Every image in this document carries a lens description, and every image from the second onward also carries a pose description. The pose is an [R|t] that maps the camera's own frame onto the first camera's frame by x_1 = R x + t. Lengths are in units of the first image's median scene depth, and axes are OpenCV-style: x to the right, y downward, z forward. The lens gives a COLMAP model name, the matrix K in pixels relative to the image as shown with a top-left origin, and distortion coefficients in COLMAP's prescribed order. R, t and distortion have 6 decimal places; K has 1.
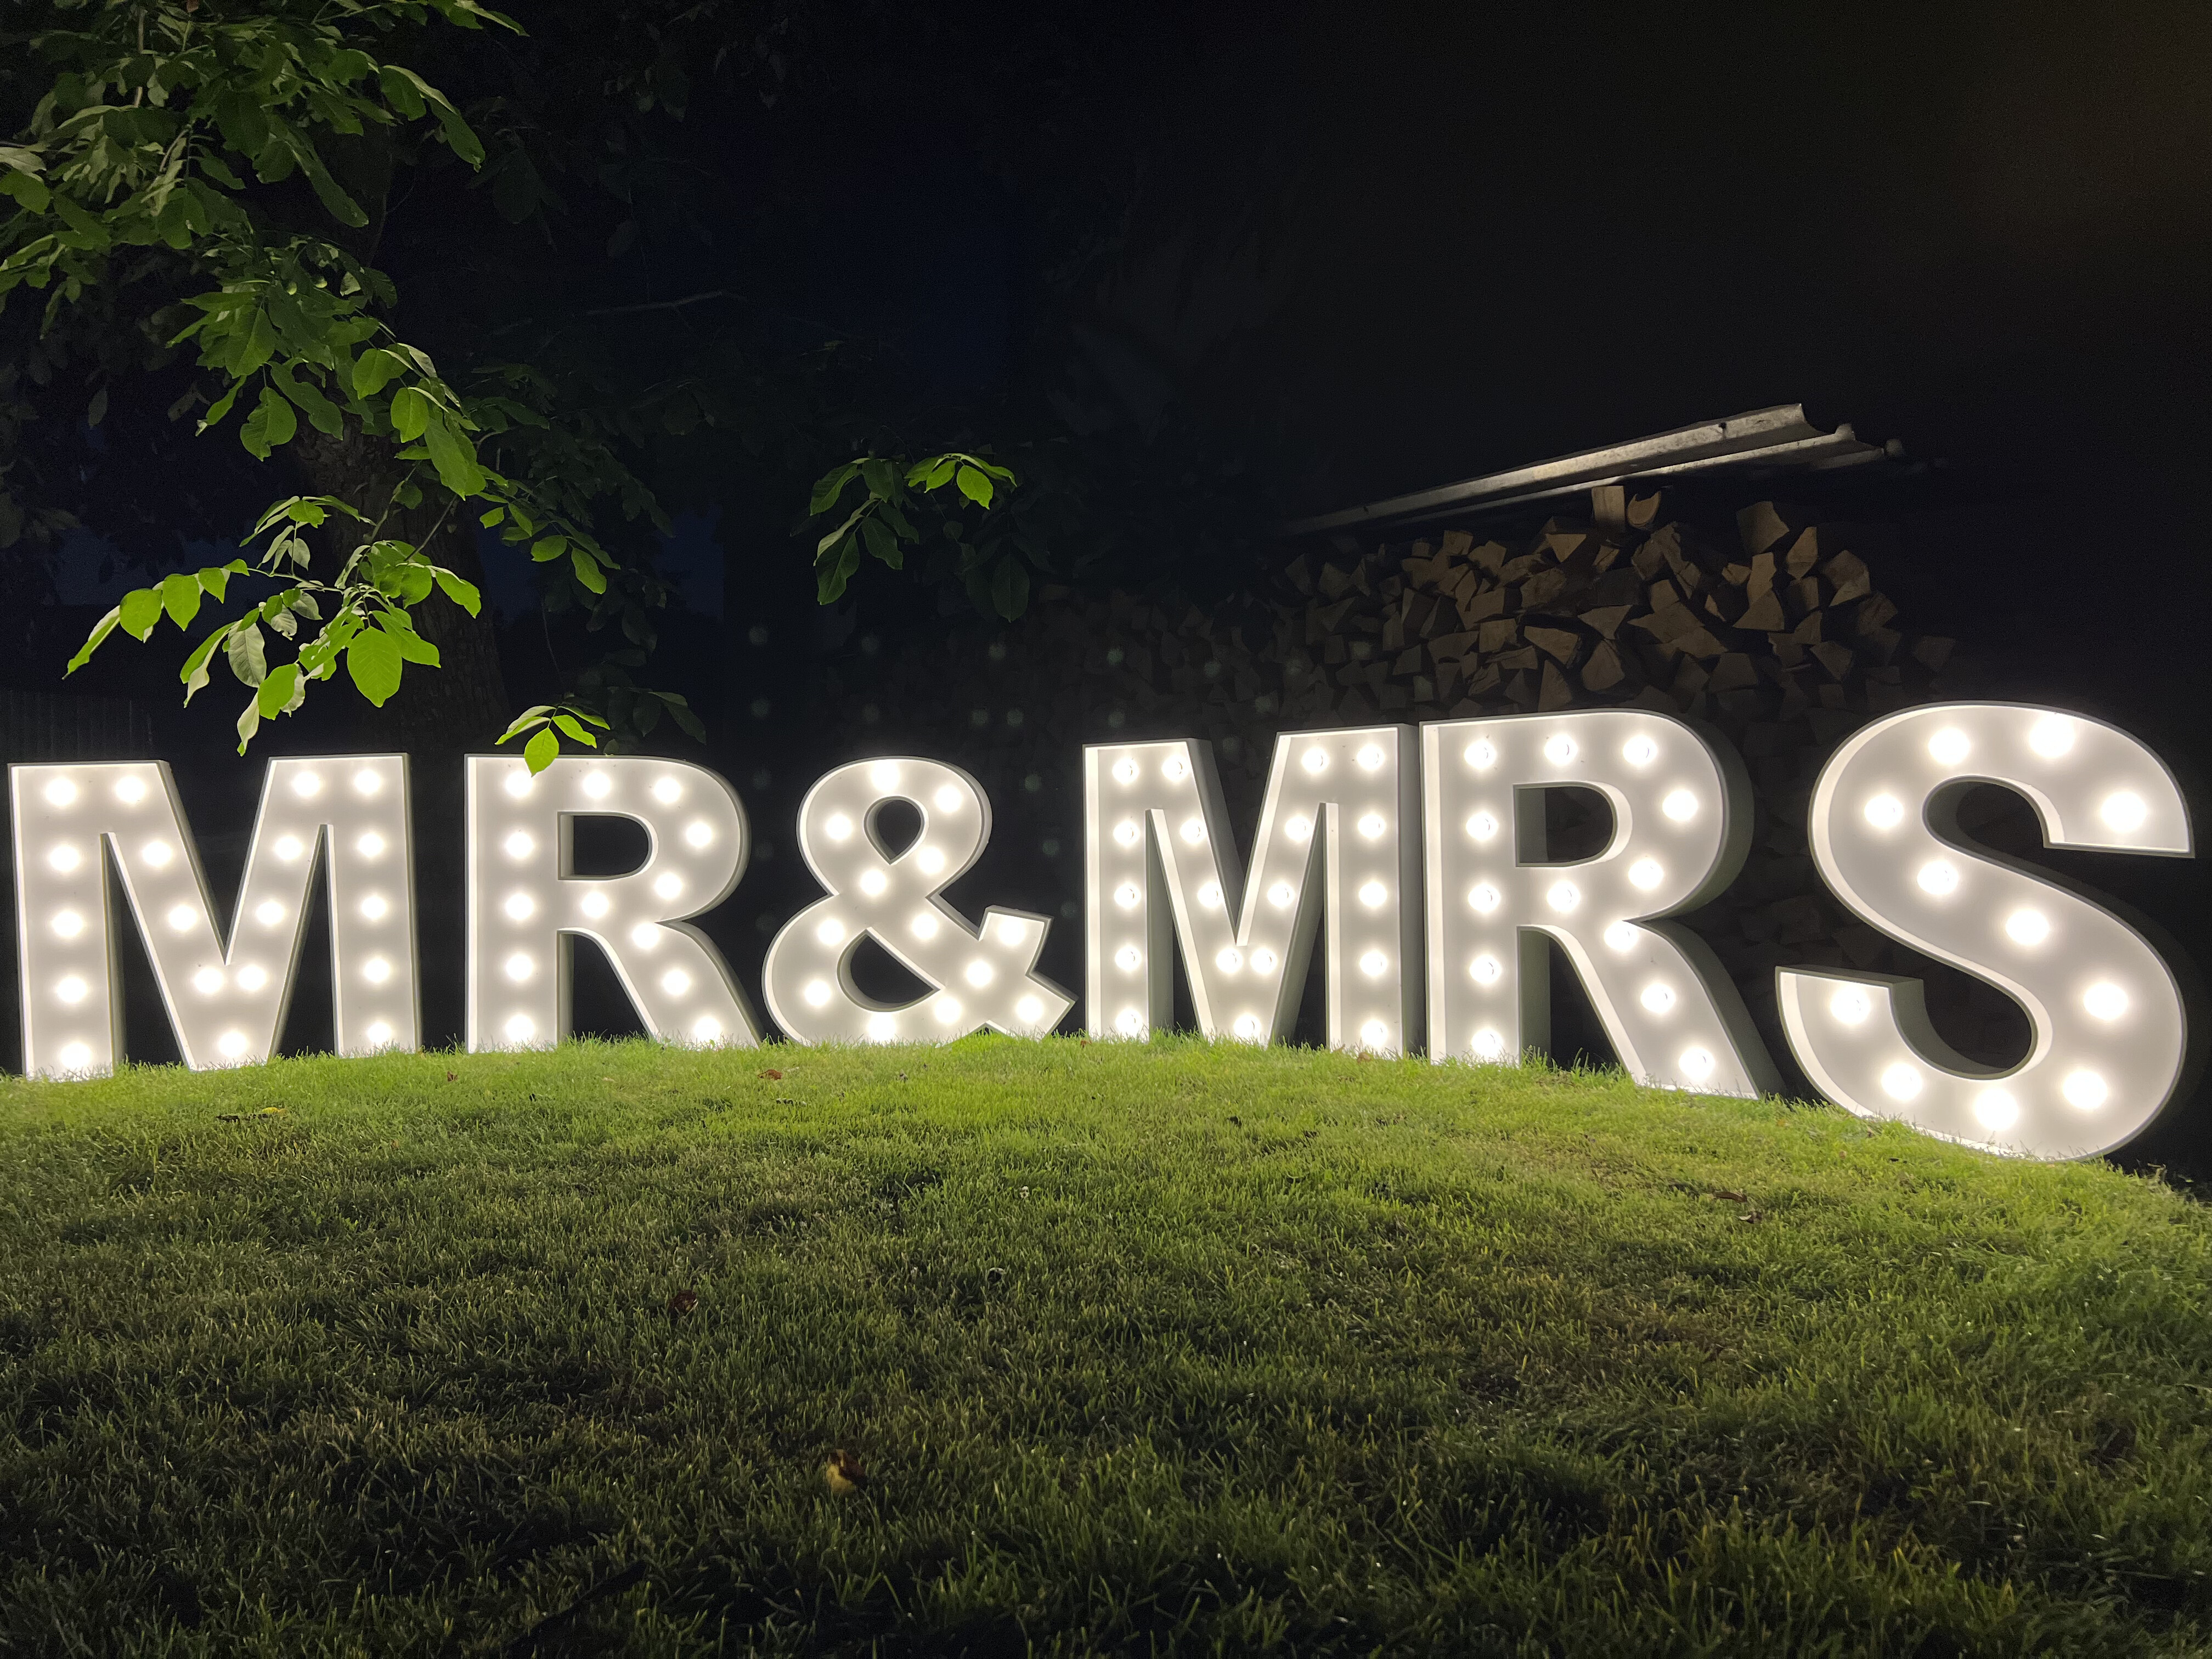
lens RADIAL K [[1695.1, 0, 1095.6], [0, 1695.1, 868.0], [0, 0, 1]] dist [0.061253, -0.068560]
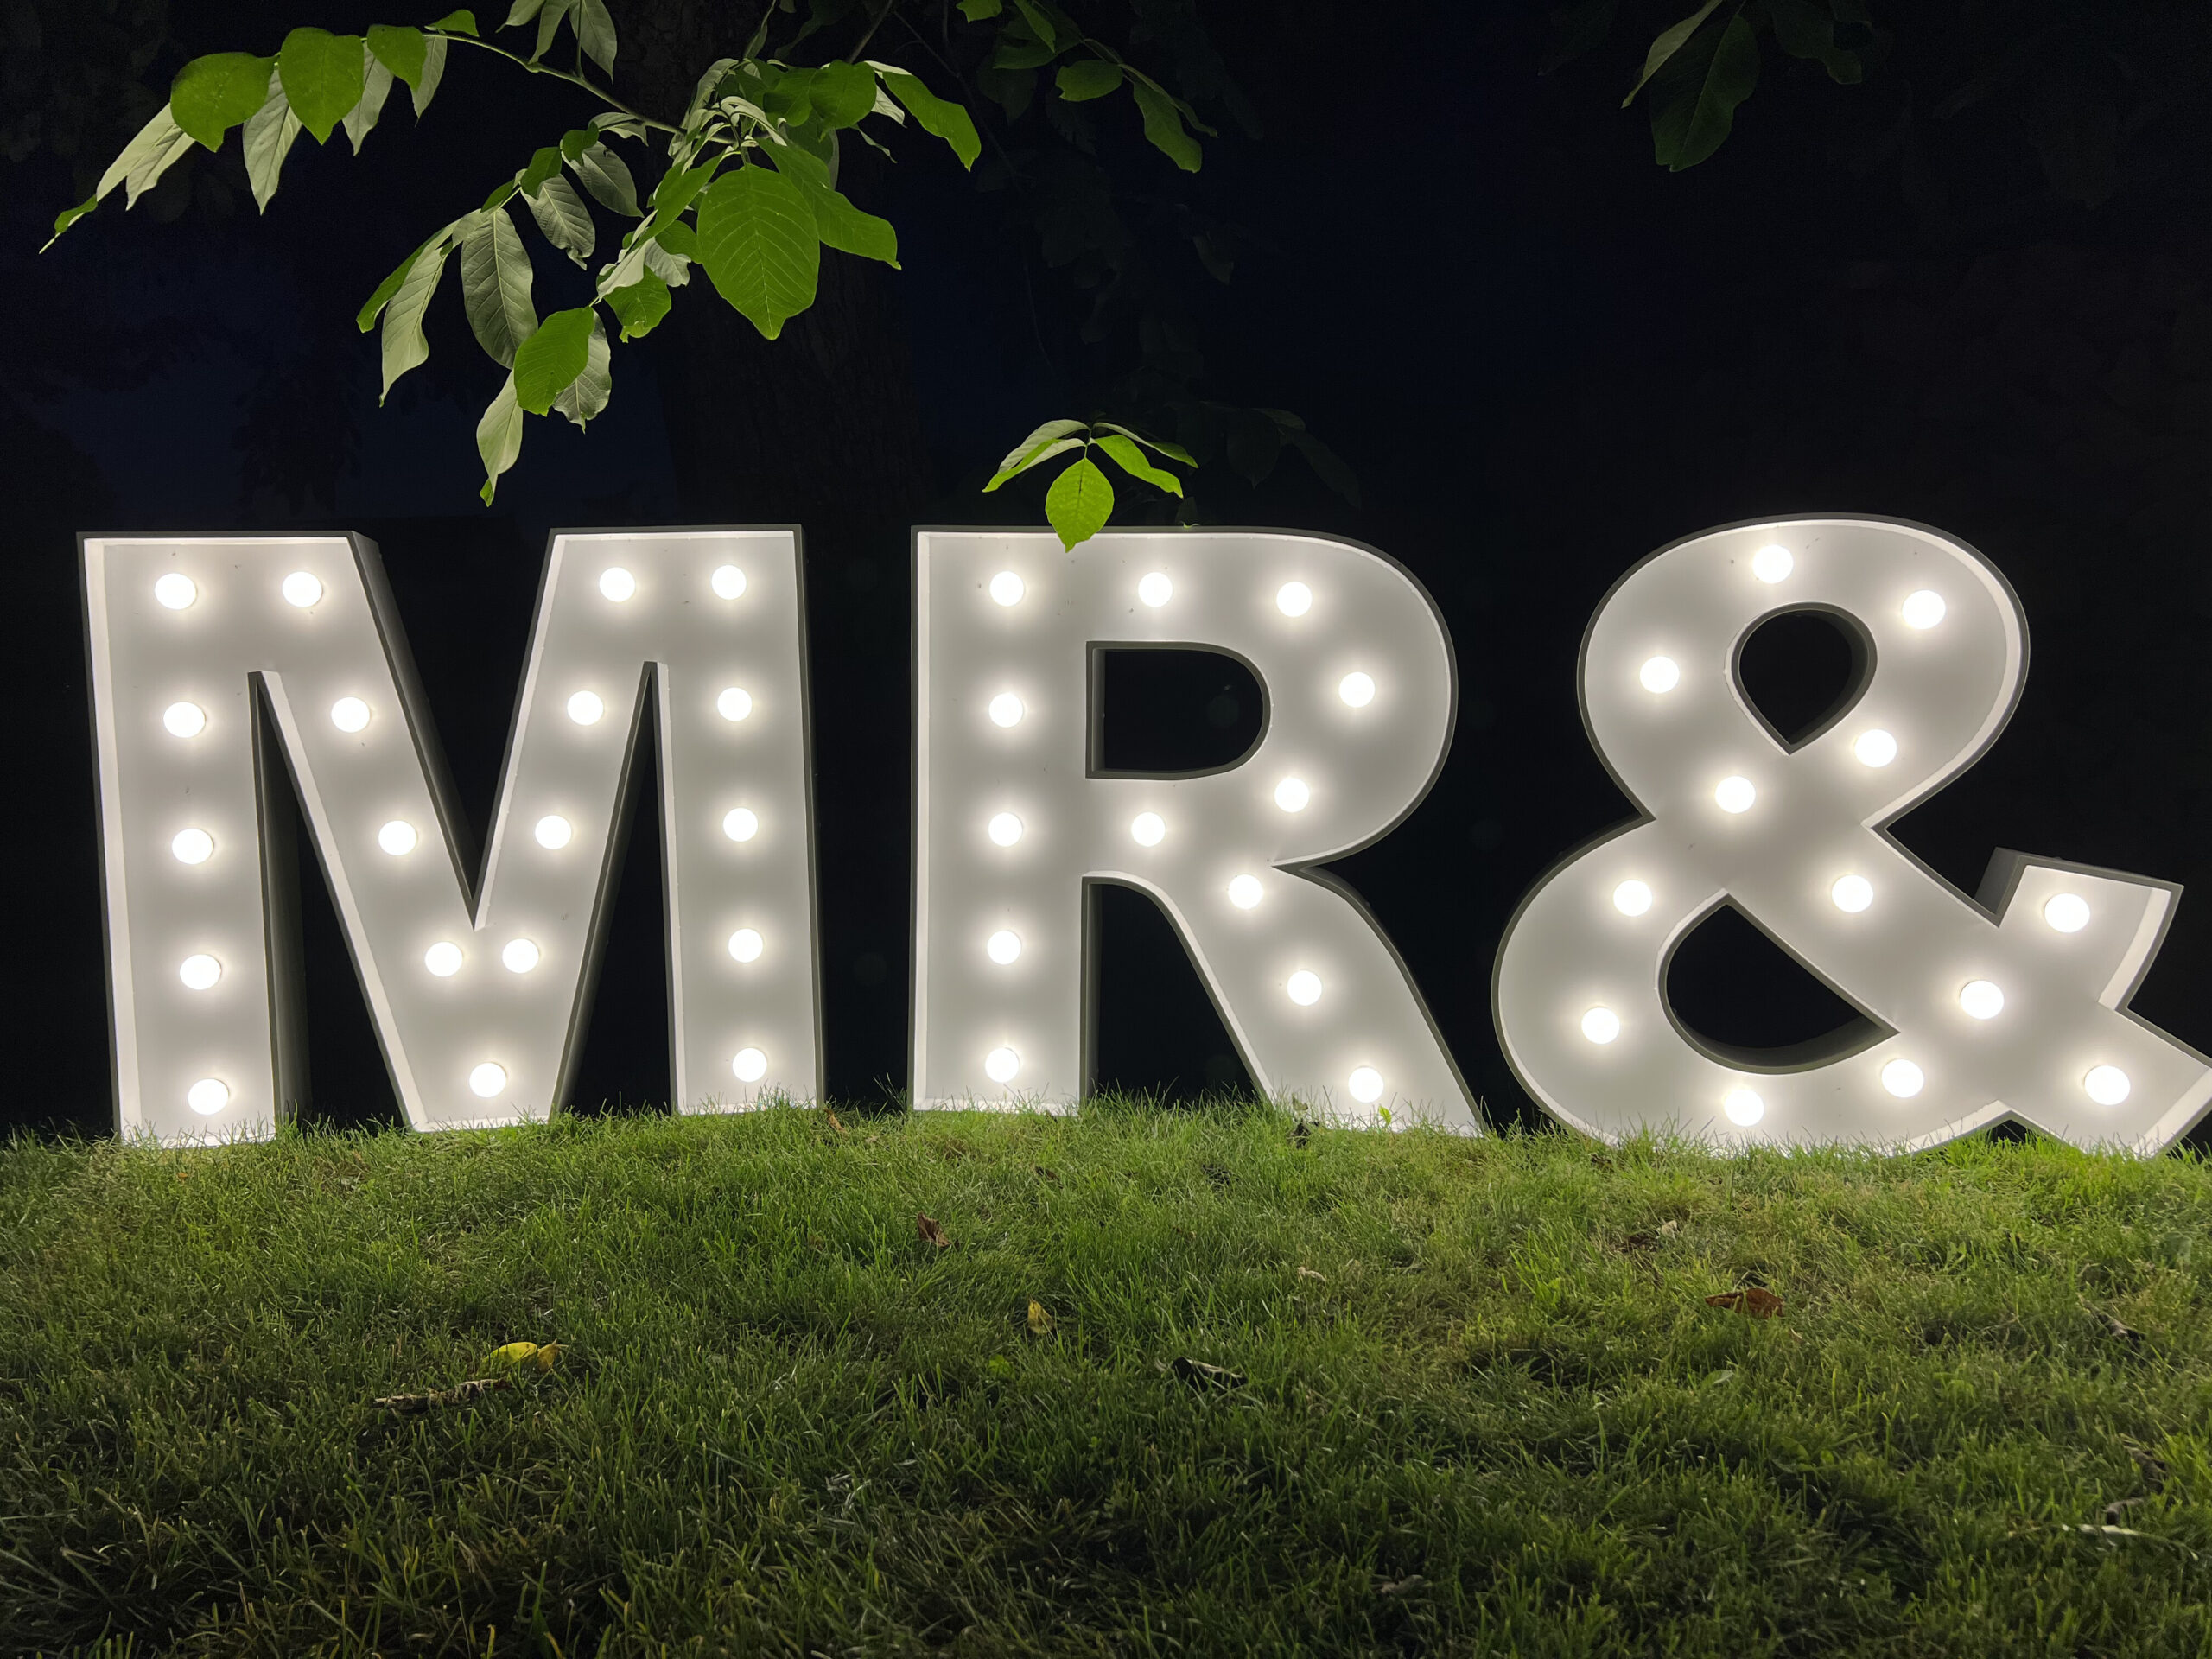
lens RADIAL K [[1695.1, 0, 1095.6], [0, 1695.1, 868.0], [0, 0, 1]] dist [0.061253, -0.068560]
pose [[0.984298, 0.026218, -0.174554, -0.232339], [-0.015667, 0.997981, 0.061556, 0.002772], [0.175816, -0.057854, 0.982722, 0.525688]]
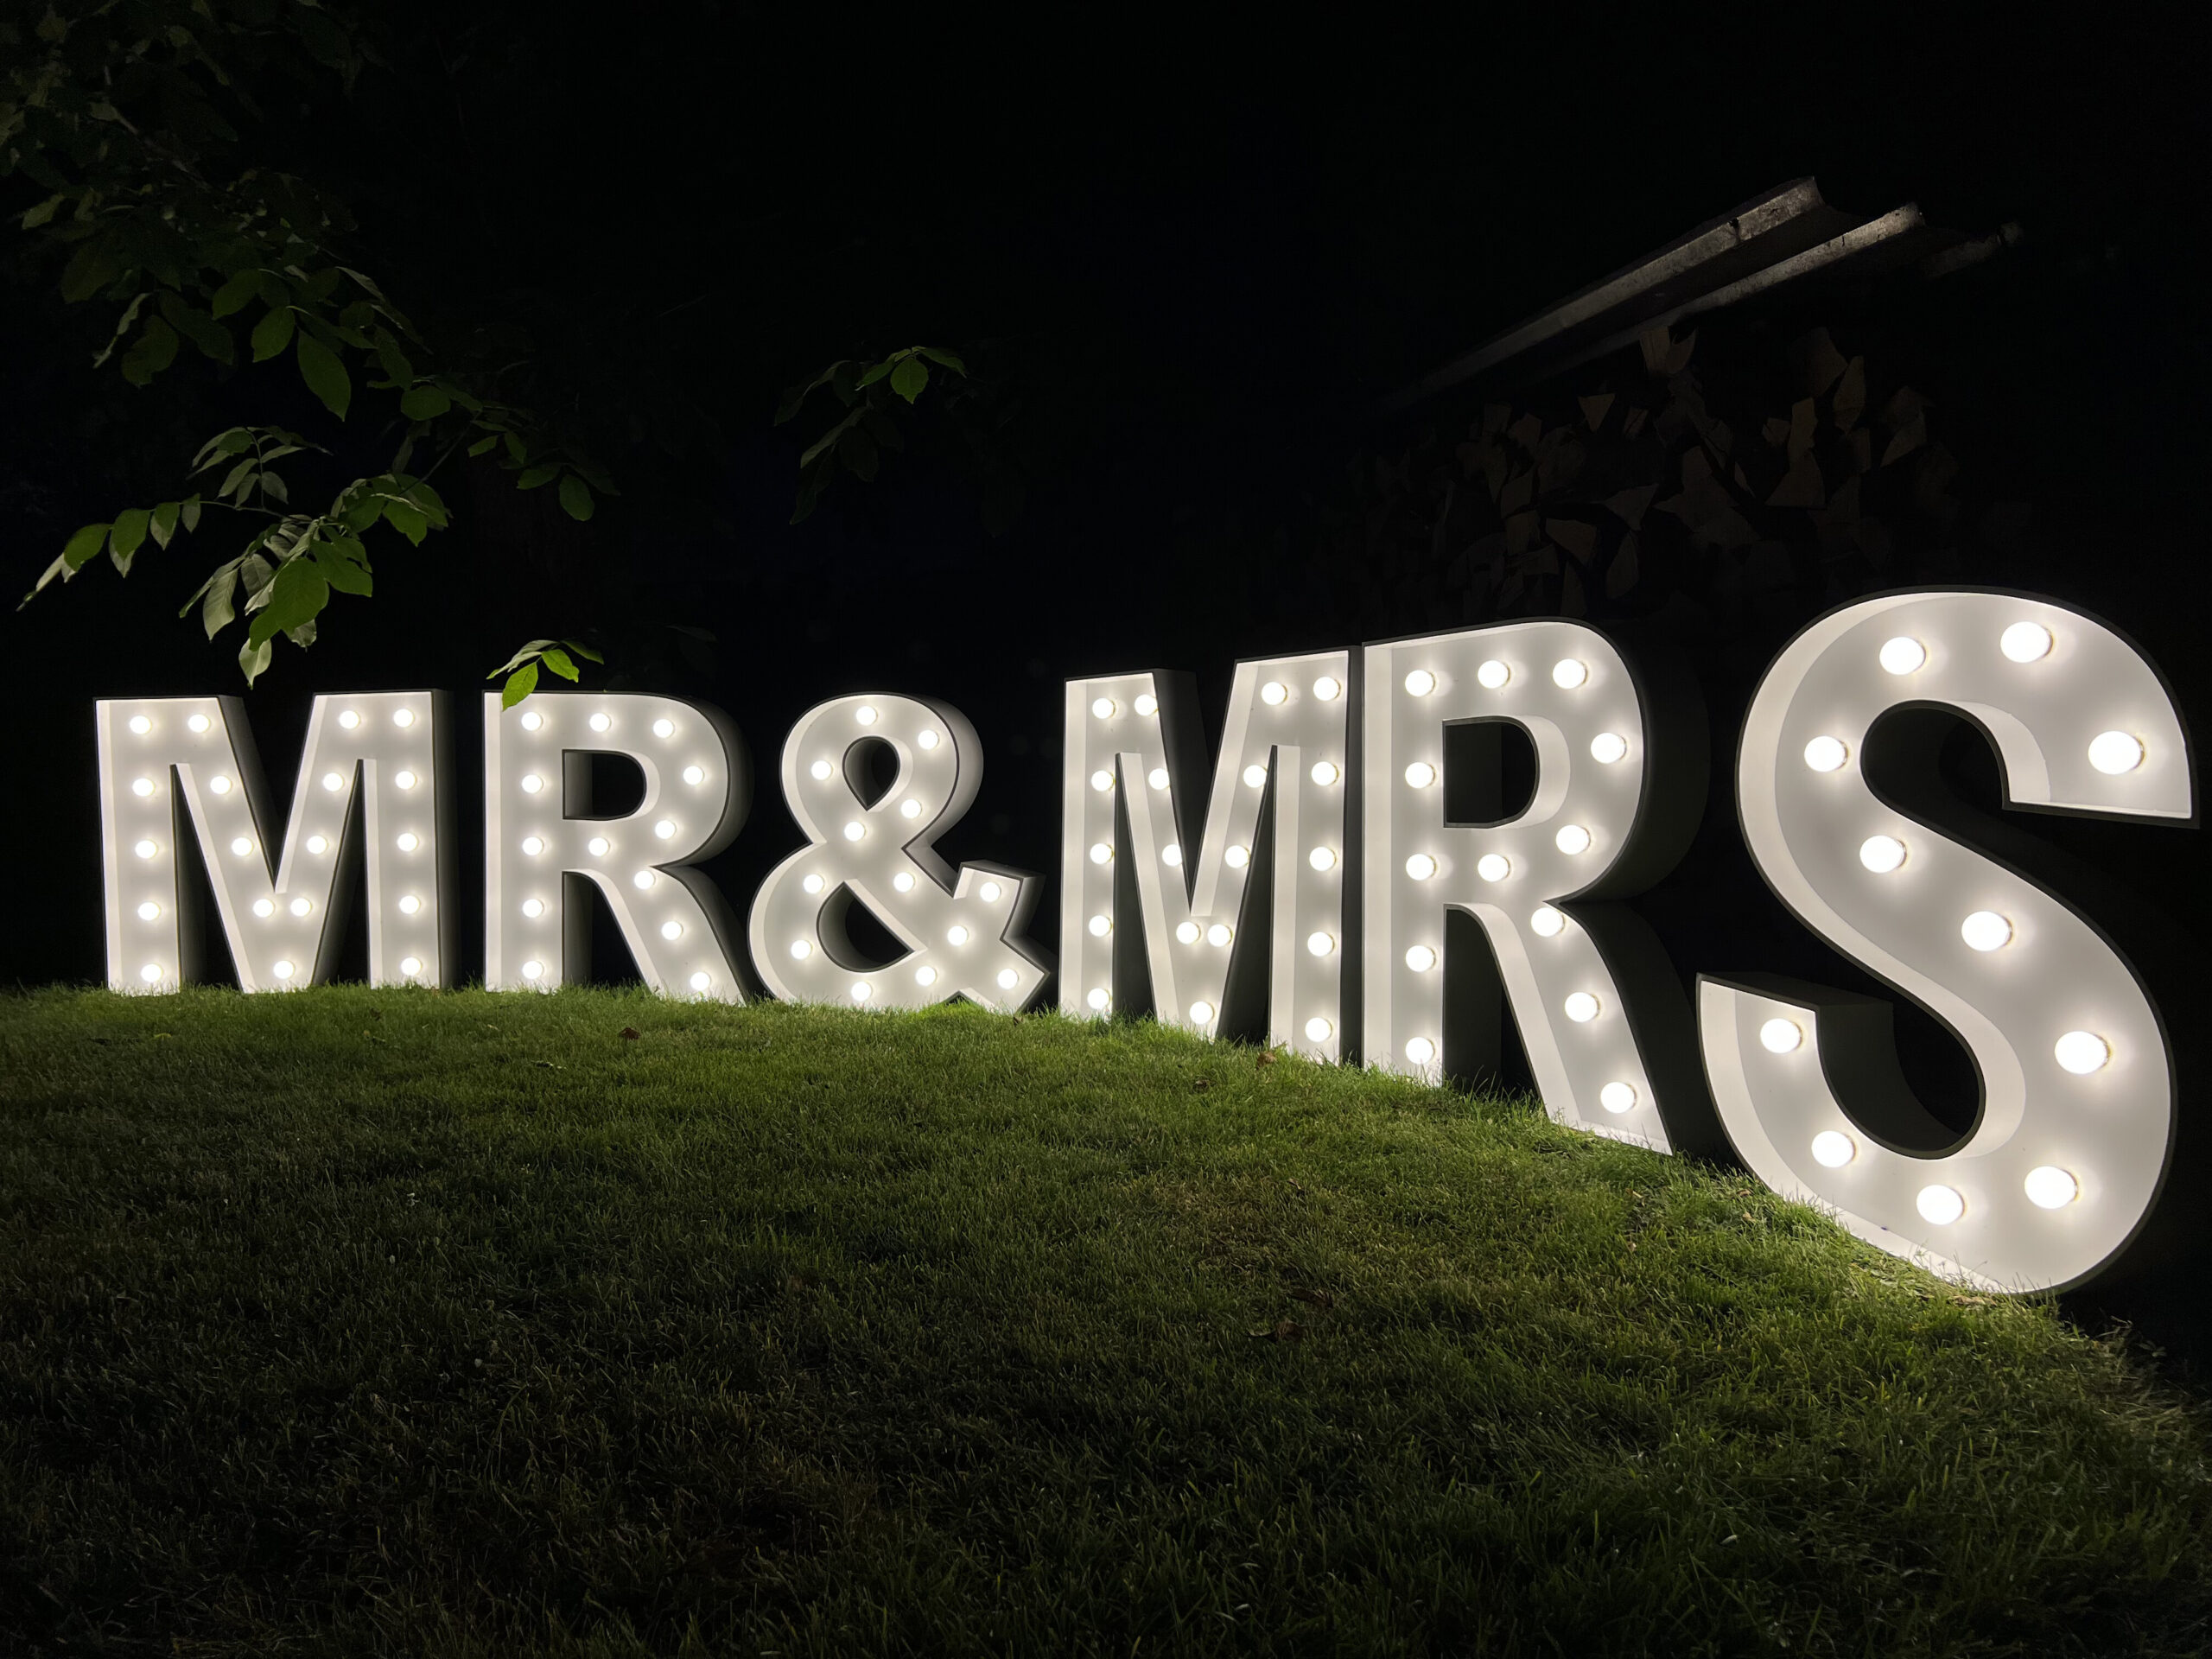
lens RADIAL K [[1695.1, 0, 1095.6], [0, 1695.1, 868.0], [0, 0, 1]] dist [0.061253, -0.068560]
pose [[0.942323, 0.032663, -0.333107, 0.306941], [-0.024646, 0.999297, 0.028267, -0.000375], [0.333796, -0.018427, 0.942465, 0.189229]]
